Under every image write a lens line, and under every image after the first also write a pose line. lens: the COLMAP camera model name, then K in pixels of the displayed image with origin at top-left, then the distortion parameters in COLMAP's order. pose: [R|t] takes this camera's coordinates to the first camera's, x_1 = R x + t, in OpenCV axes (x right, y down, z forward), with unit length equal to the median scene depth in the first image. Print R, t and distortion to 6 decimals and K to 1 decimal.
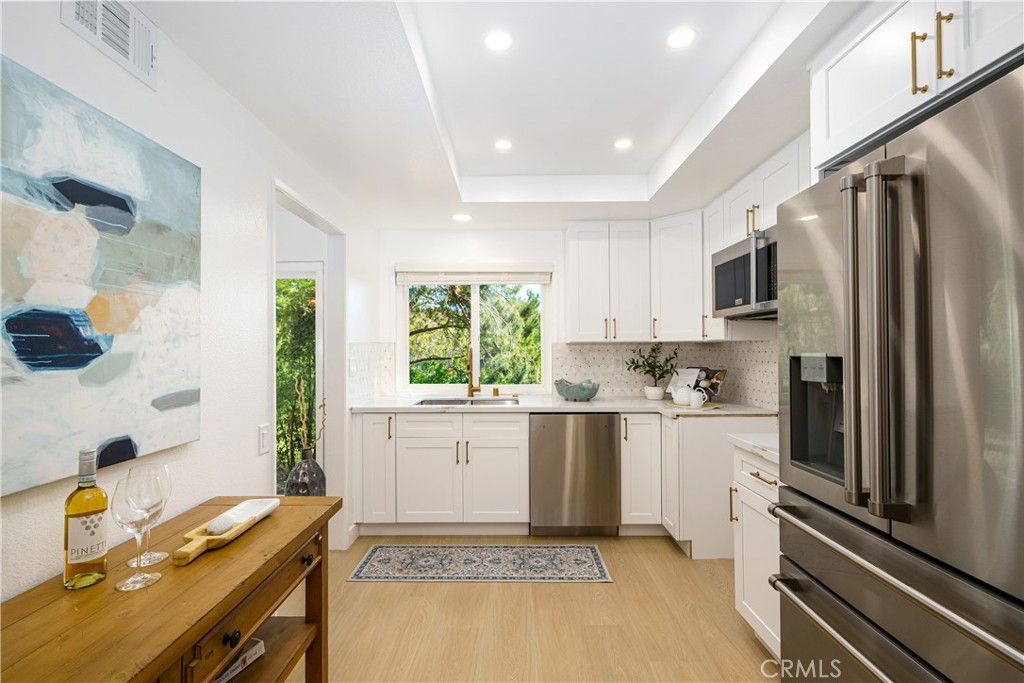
lens RADIAL K [[468.2, 0, 511.3], [0, 468.2, 345.4], [0, 0, 1]] dist [0.001571, 0.000255]
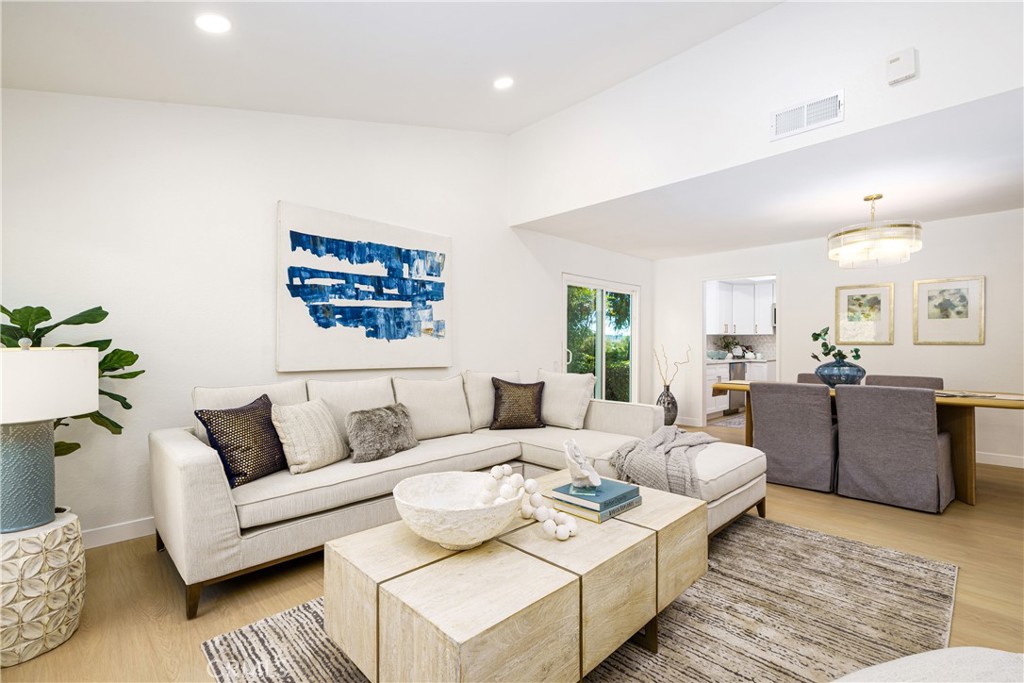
lens RADIAL K [[452.0, 0, 514.9], [0, 452.0, 346.1], [0, 0, 1]] dist [0.000141, 0.000177]
pose [[0.715855, 0.001281, 0.698248, -2.354290], [-0.008638, 0.999938, 0.007022, 0.050390], [-0.698196, -0.011058, 0.715822, 0.120222]]
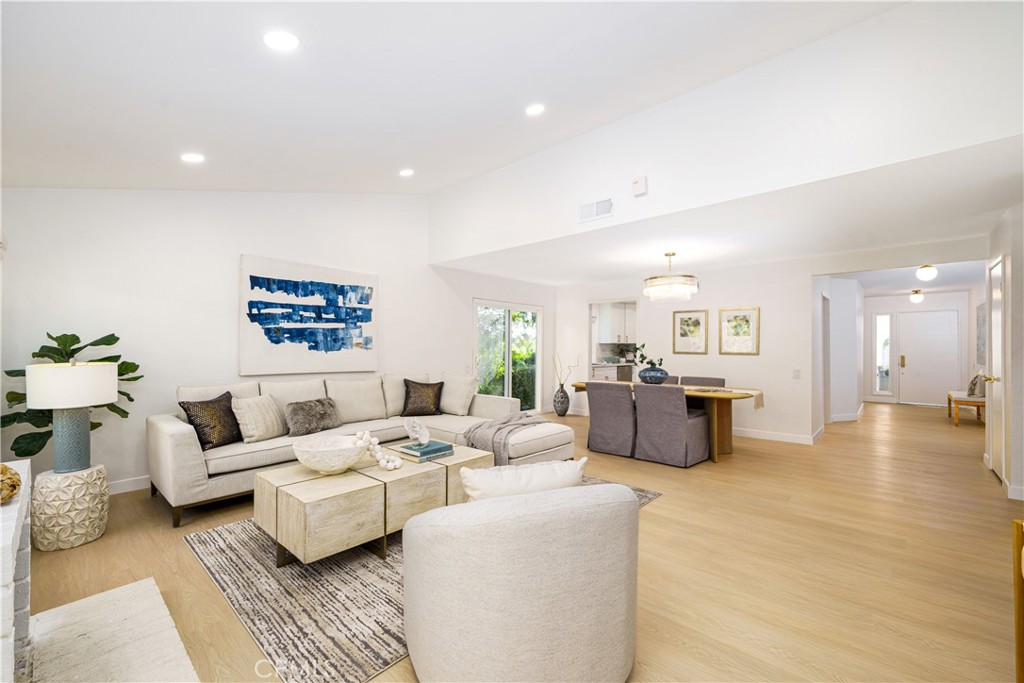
lens RADIAL K [[414.8, 0, 512.4], [0, 414.8, 346.2], [0, 0, 1]] dist [-0.000636, -0.000252]
pose [[0.669496, 0.005754, 0.742794, -2.423827], [-0.012250, 0.999920, 0.003296, 0.012996], [-0.742715, -0.011306, 0.669512, -0.291685]]
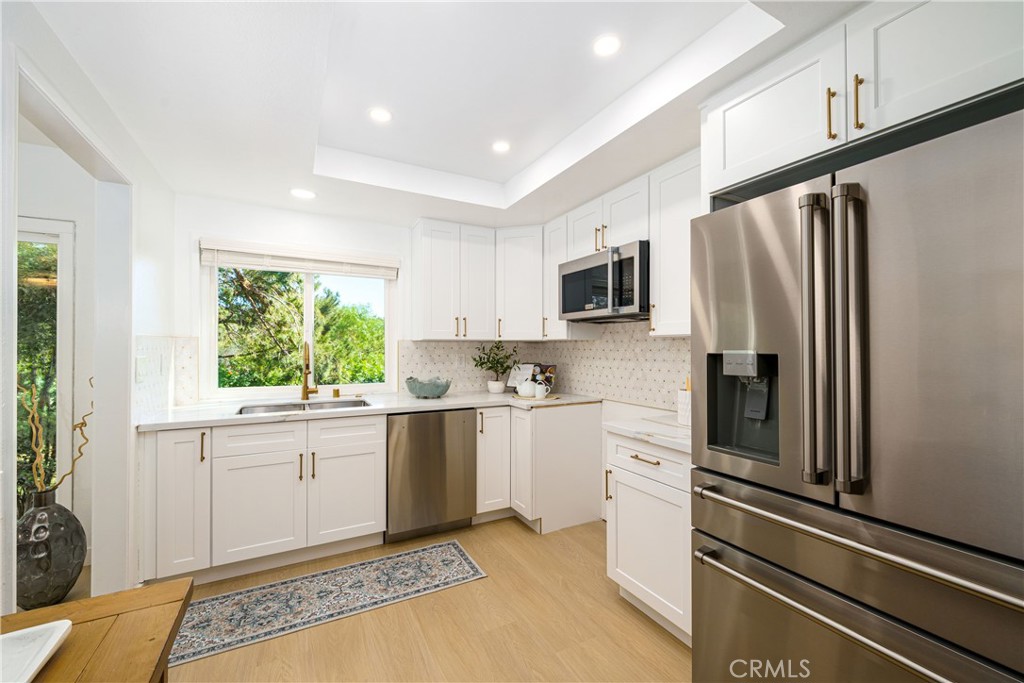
lens RADIAL K [[404.9, 0, 511.6], [0, 404.9, 344.9], [0, 0, 1]] dist [-0.001511, -0.000341]
pose [[0.877754, 0.007969, 0.479044, -0.132502], [-0.008981, 0.999960, -0.000180, 0.003294], [-0.479027, -0.004144, 0.877791, 0.170009]]
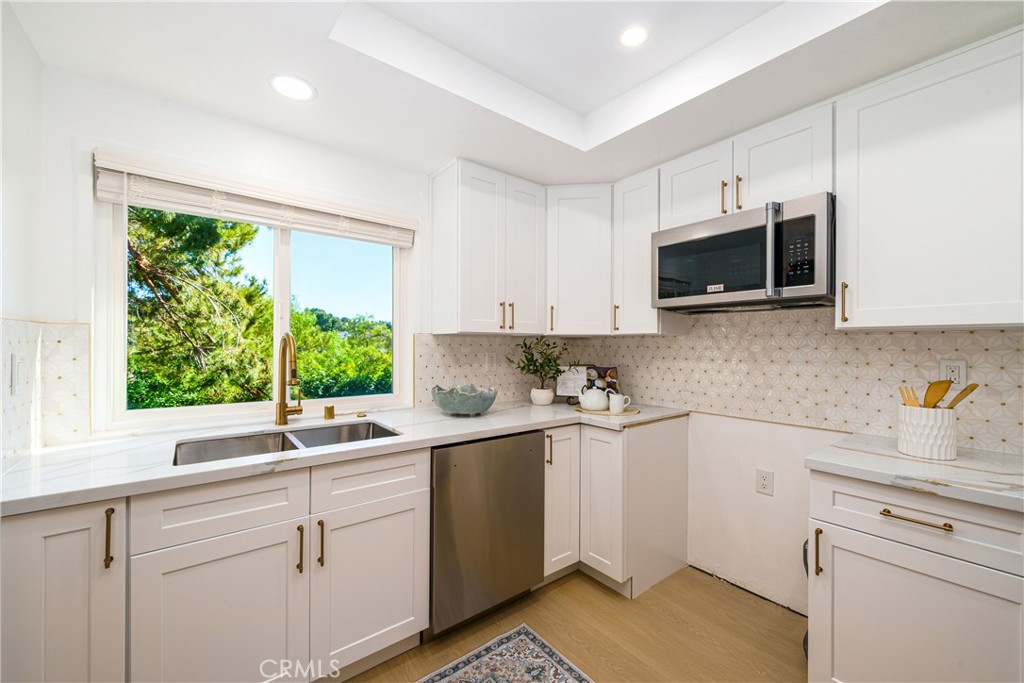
lens RADIAL K [[404.9, 0, 511.6], [0, 404.9, 344.9], [0, 0, 1]] dist [-0.001511, -0.000341]
pose [[0.783258, 0.009504, 0.621624, -0.206938], [-0.013937, 0.999900, 0.002273, 0.010273], [-0.621540, -0.010444, 0.783312, 0.530149]]
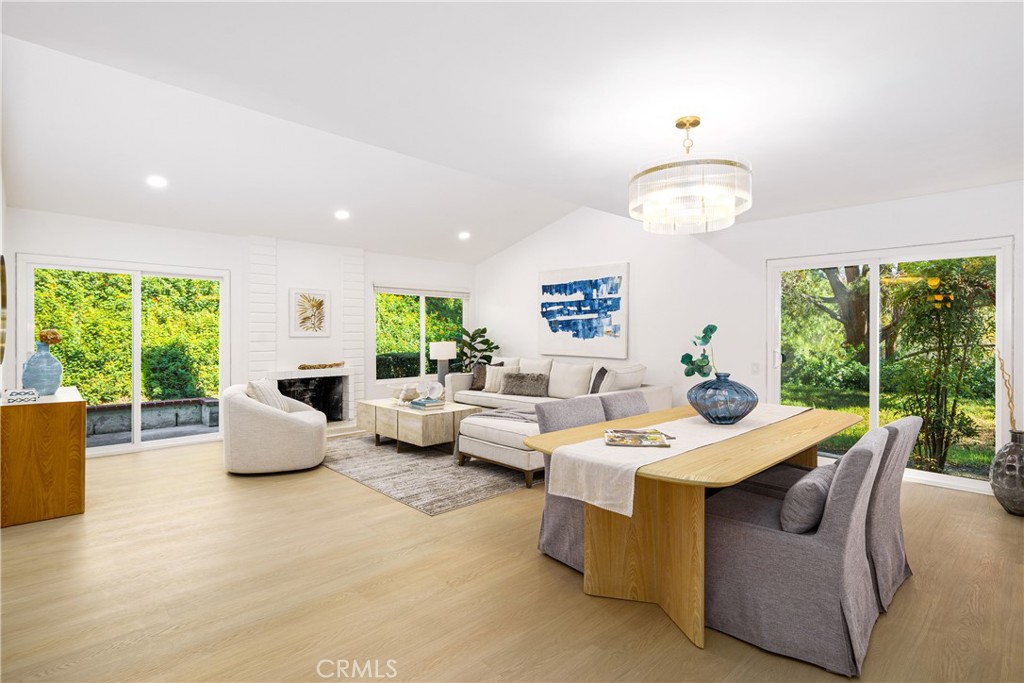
lens RADIAL K [[495.1, 0, 517.5], [0, 495.1, 335.6], [0, 0, 1]] dist [0.000745, 0.000077]
pose [[0.699978, 0.007498, -0.714125, -0.481984], [0.002217, 0.999917, 0.012672, 0.005143], [0.714161, -0.010453, 0.699904, -0.463261]]
